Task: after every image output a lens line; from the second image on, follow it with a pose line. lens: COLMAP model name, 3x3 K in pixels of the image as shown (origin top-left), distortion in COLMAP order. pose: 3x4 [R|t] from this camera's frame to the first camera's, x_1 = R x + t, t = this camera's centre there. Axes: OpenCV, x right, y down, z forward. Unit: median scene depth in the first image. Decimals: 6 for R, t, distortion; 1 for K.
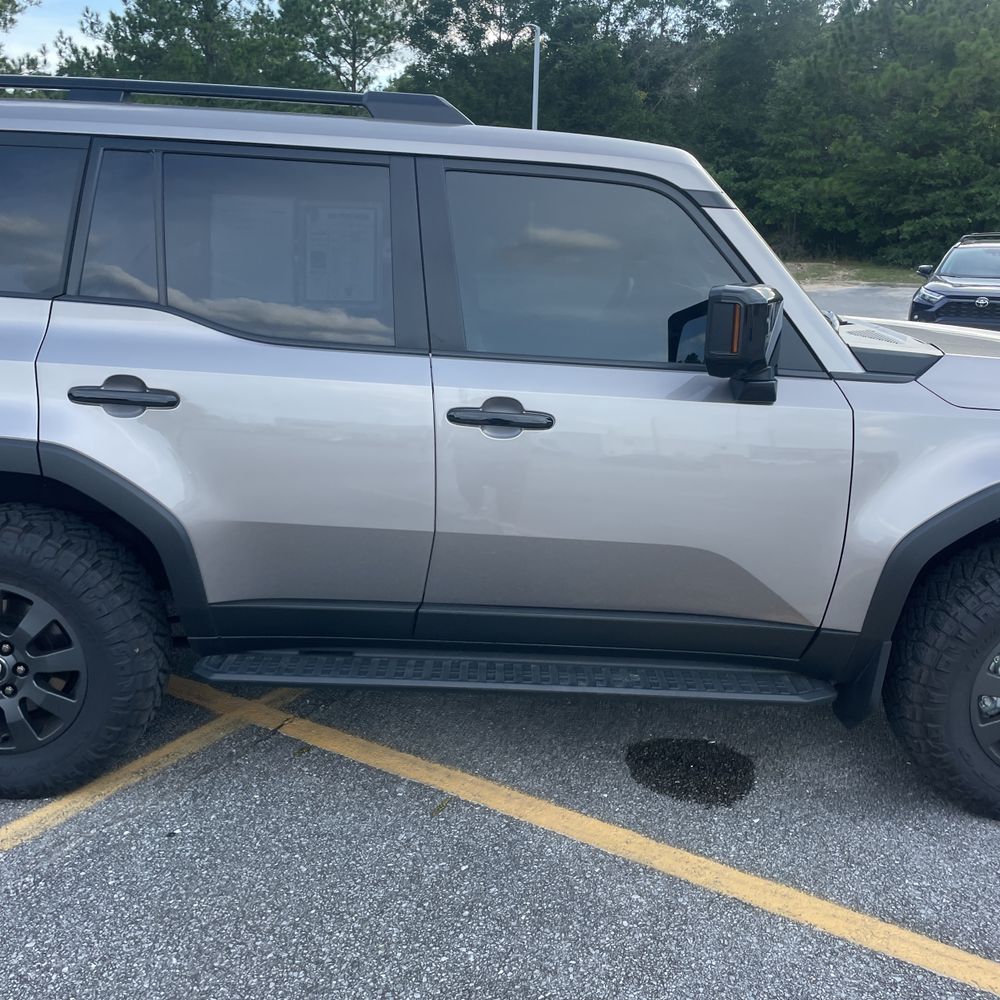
lens RADIAL K [[1015.9, 0, 499.7], [0, 1015.9, 498.5], [0, 0, 1]] dist [0.026924, 0.000000]
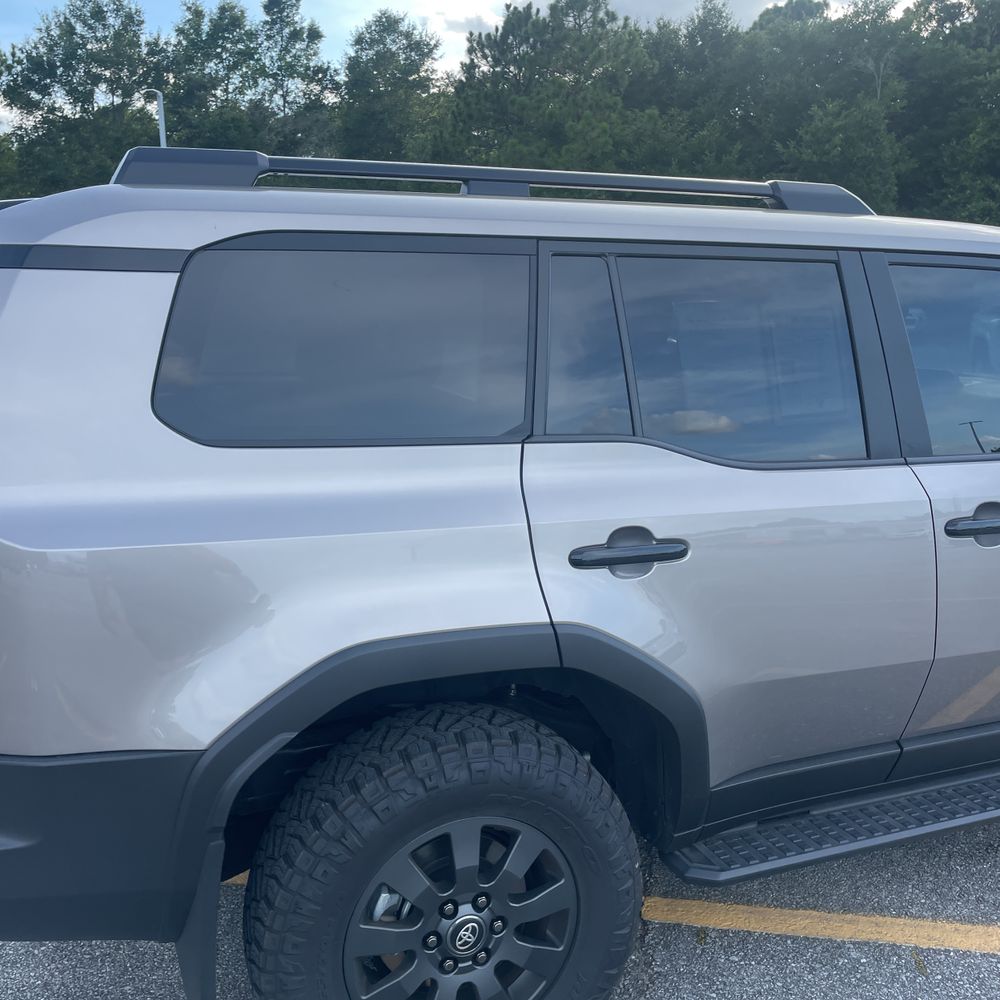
lens RADIAL K [[1015.9, 0, 499.2], [0, 1015.9, 500.1], [0, 0, 1]] dist [0.026924, 0.000000]
pose [[0.929987, -0.104968, 0.352285, -0.054367], [0.124965, 0.991563, -0.034440, -0.009304], [-0.345698, 0.076052, 0.935259, 0.020576]]
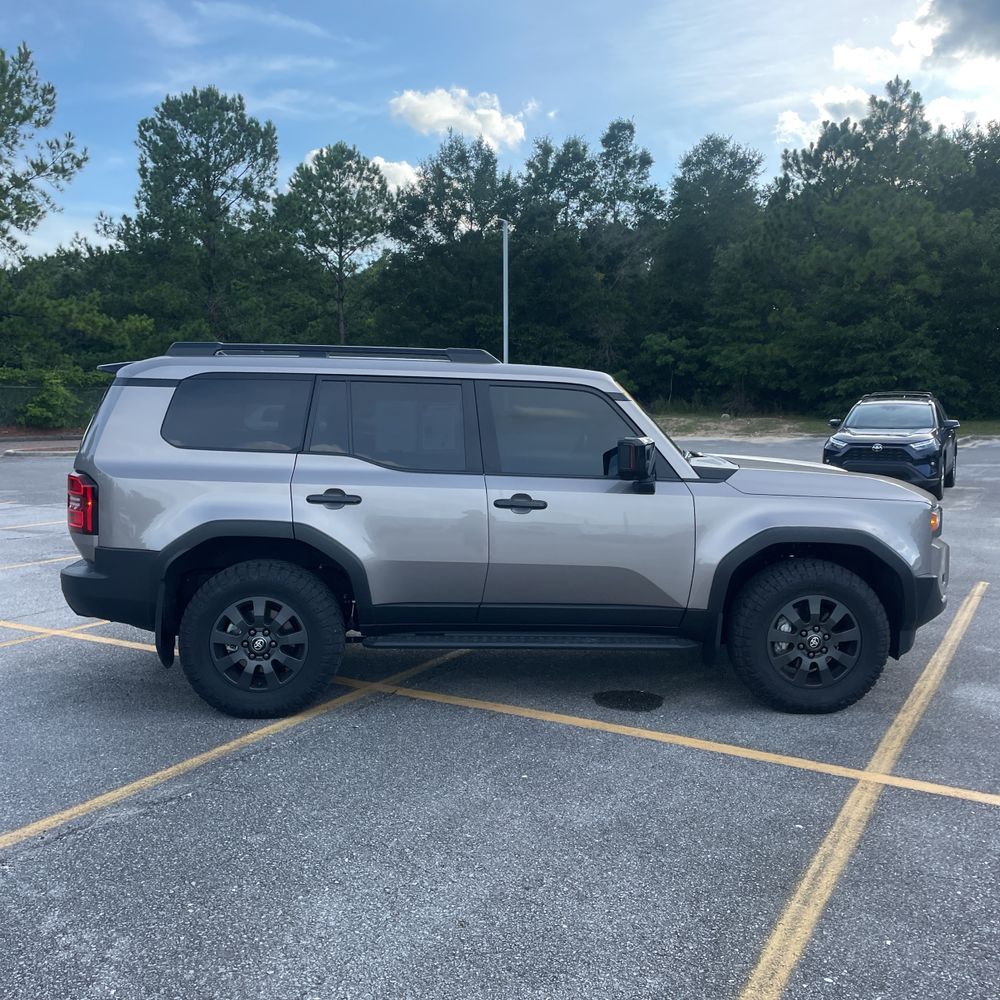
lens RADIAL K [[1015.9, 0, 508.9], [0, 1015.9, 490.7], [0, 0, 1]] dist [0.026924, 0.000000]
pose [[0.999037, -0.027254, 0.034378, -0.006643], [0.032426, 0.986555, -0.160183, 0.015772], [-0.029550, 0.161143, 0.986489, -0.072546]]
